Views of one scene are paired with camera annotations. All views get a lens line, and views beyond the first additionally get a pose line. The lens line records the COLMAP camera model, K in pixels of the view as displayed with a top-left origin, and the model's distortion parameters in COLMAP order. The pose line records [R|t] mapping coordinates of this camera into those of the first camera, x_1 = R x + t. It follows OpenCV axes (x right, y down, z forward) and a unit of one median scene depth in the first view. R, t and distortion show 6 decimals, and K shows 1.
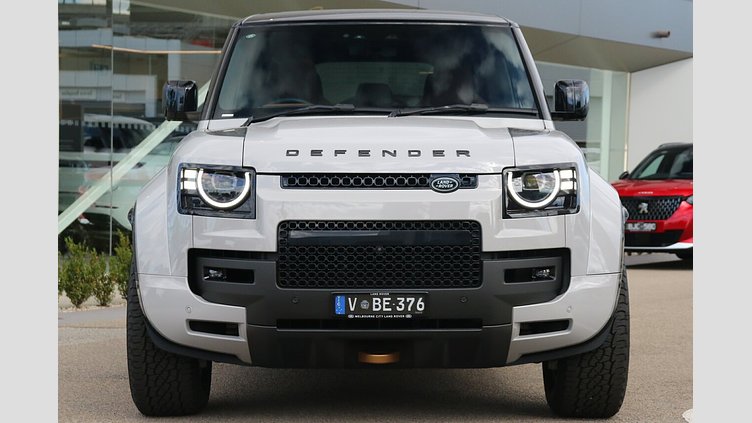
lens RADIAL K [[2123.0, 0, 376.0], [0, 2123.0, 211.5], [0, 0, 1]] dist [-0.029704, -0.359994]
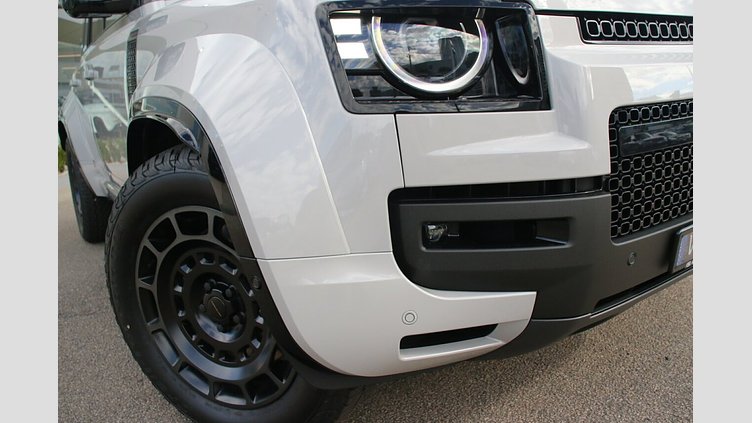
lens RADIAL K [[653.8, 0, 410.9], [0, 653.8, 211.7], [0, 0, 1]] dist [-0.118181, -0.000831]
pose [[0.820591, -0.160324, 0.548568, -0.163077], [0.079804, 0.982587, 0.167793, -0.000631], [-0.565917, -0.093911, 0.819096, 0.894492]]
